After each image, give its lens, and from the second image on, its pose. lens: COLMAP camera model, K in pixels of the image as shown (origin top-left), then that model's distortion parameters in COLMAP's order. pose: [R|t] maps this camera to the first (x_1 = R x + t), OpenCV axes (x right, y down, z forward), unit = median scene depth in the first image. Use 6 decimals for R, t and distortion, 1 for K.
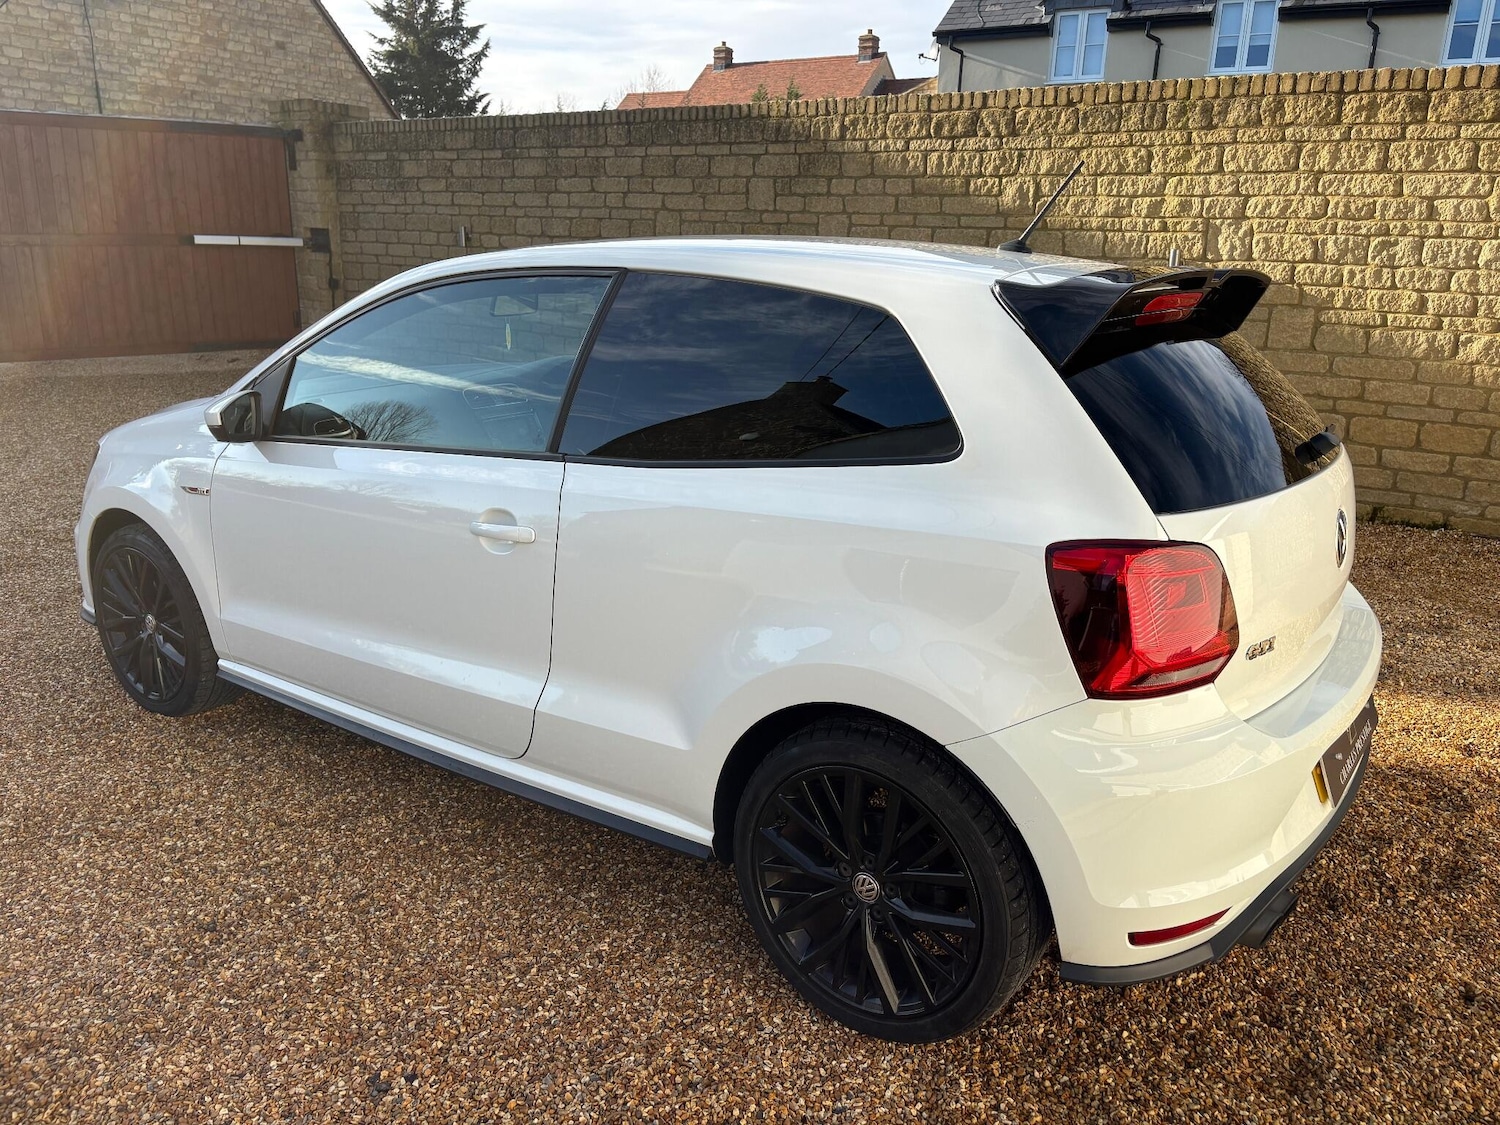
lens RADIAL K [[1134.1, 0, 756.2], [0, 1134.1, 563.0], [0, 0, 1]] dist [0.086438, -0.101735]
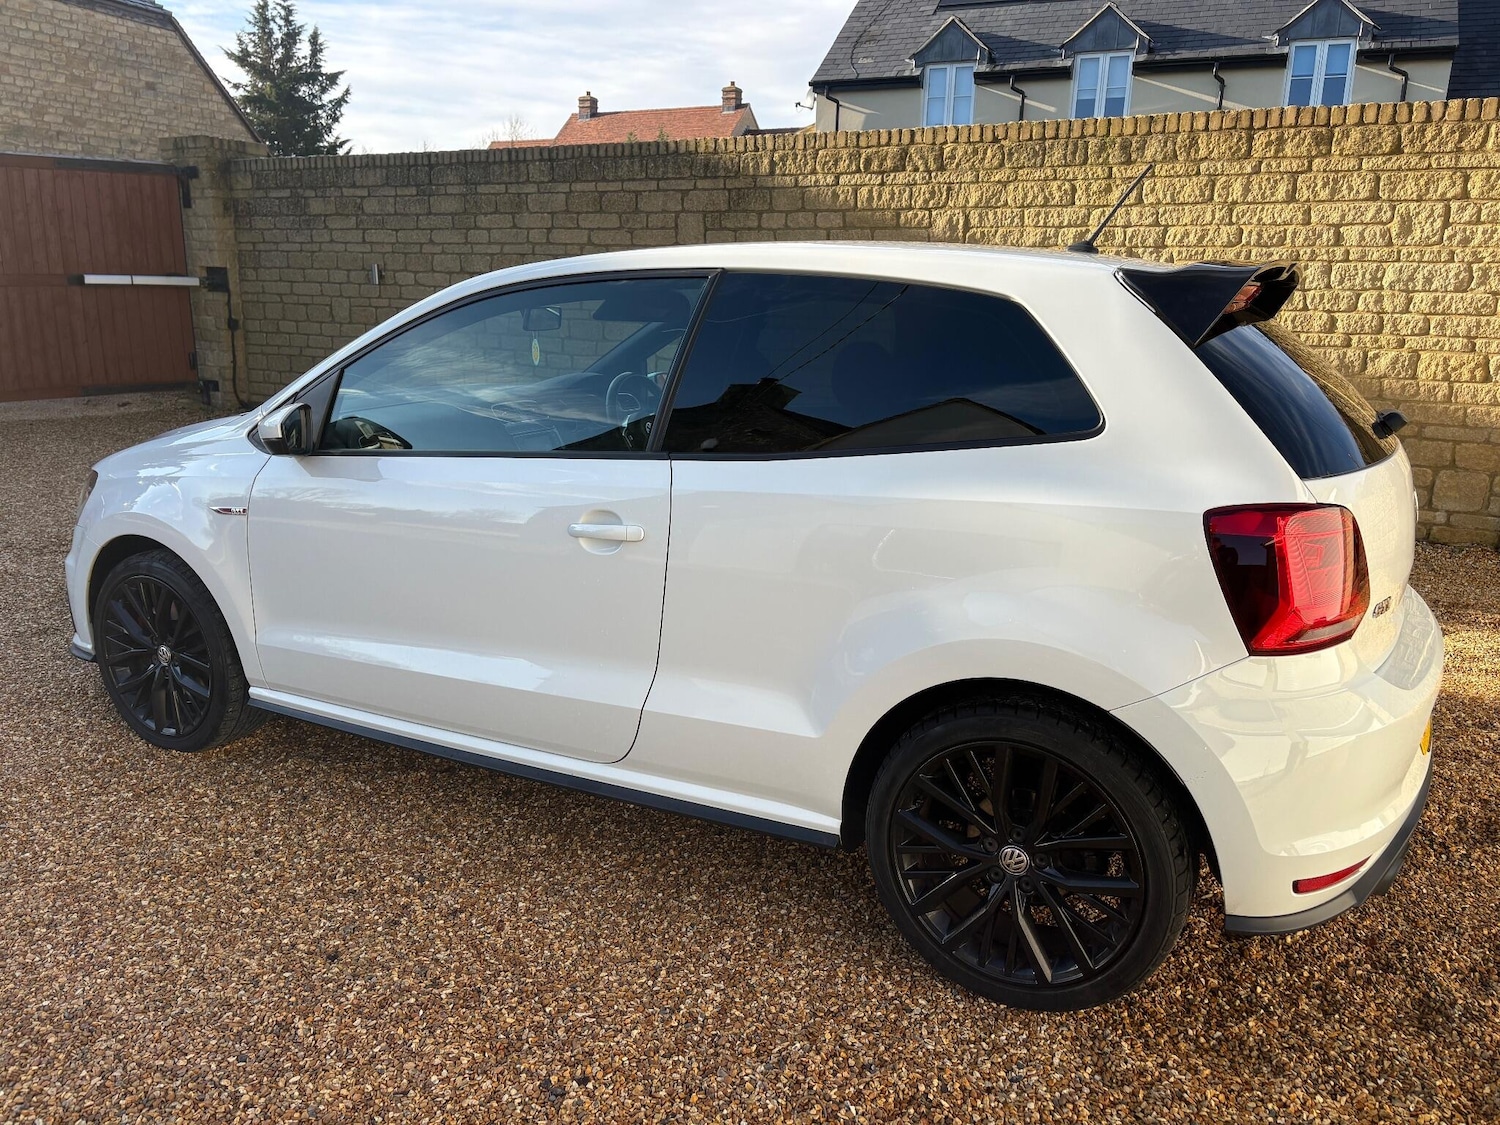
lens RADIAL K [[1134.3, 0, 750.0], [0, 1134.3, 562.5], [0, 0, 1]] dist [0.064652, -0.065511]
pose [[0.993789, -0.033184, 0.106221, -0.078759], [0.037181, 0.998664, -0.035874, 0.015404], [-0.104889, 0.039601, 0.993695, 0.000899]]
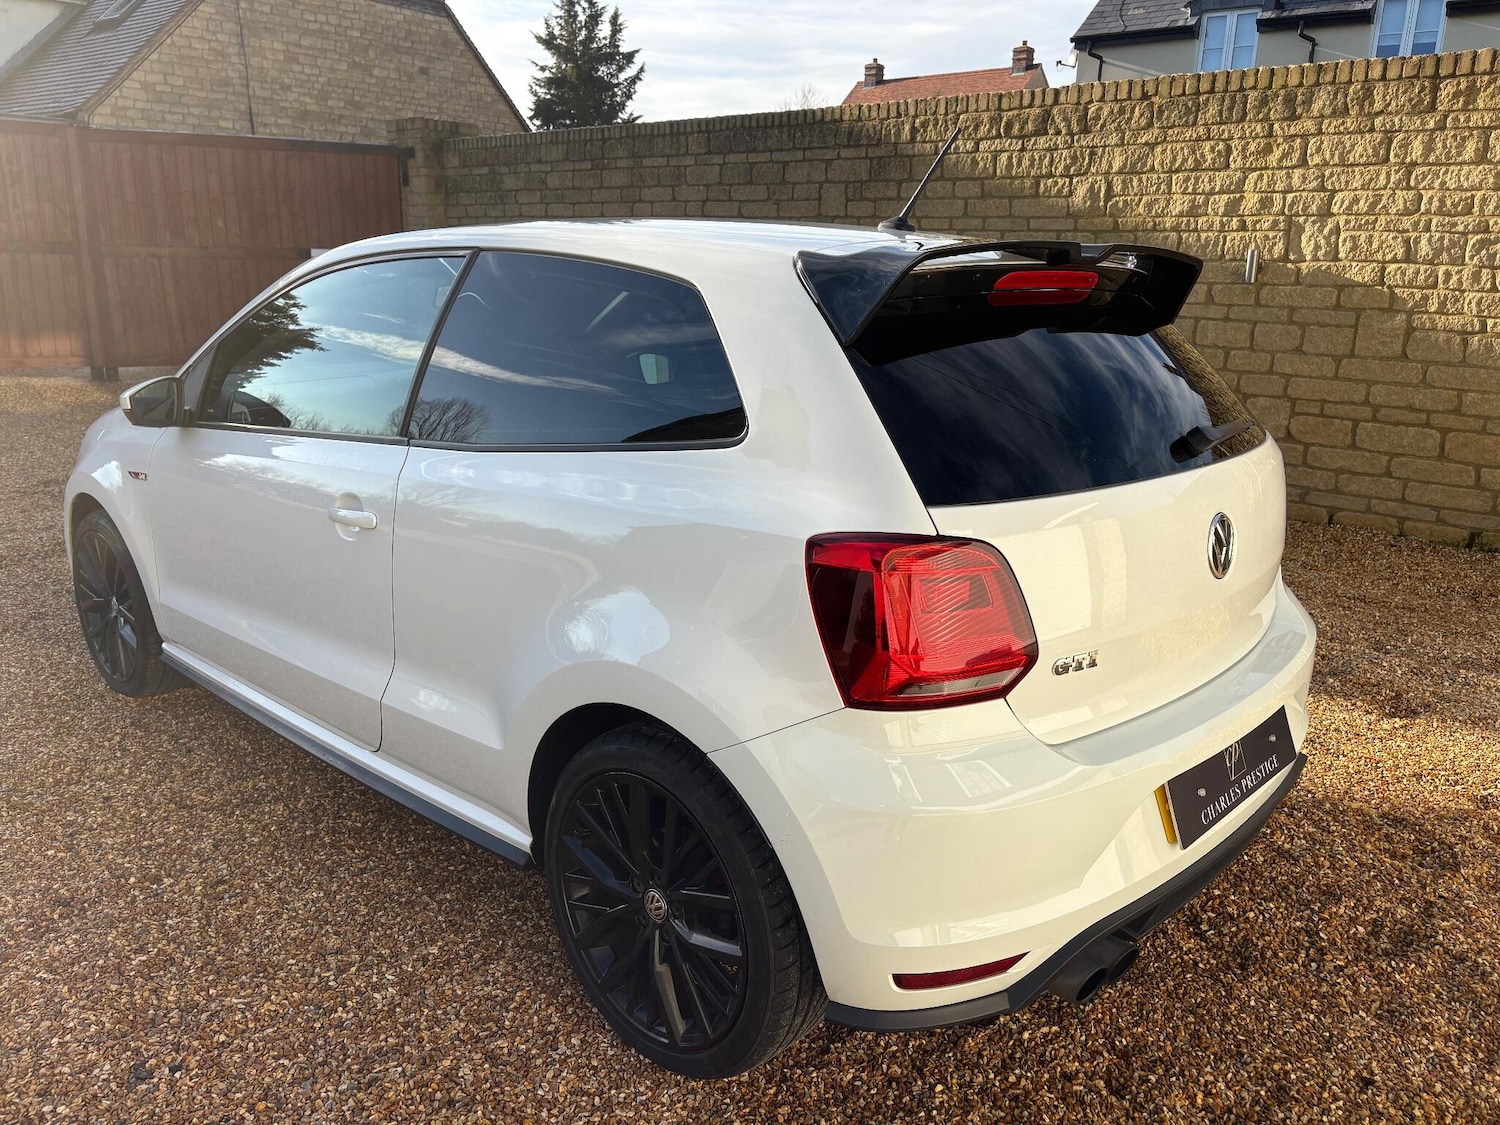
lens RADIAL K [[1126.6, 0, 751.1], [0, 1126.6, 567.8], [0, 0, 1]] dist [0.115957, -0.141015]
pose [[0.990898, 0.030499, -0.131113, 0.095028], [-0.031853, 0.999459, -0.008245, 0.004934], [0.130791, 0.012347, 0.991333, 0.029021]]
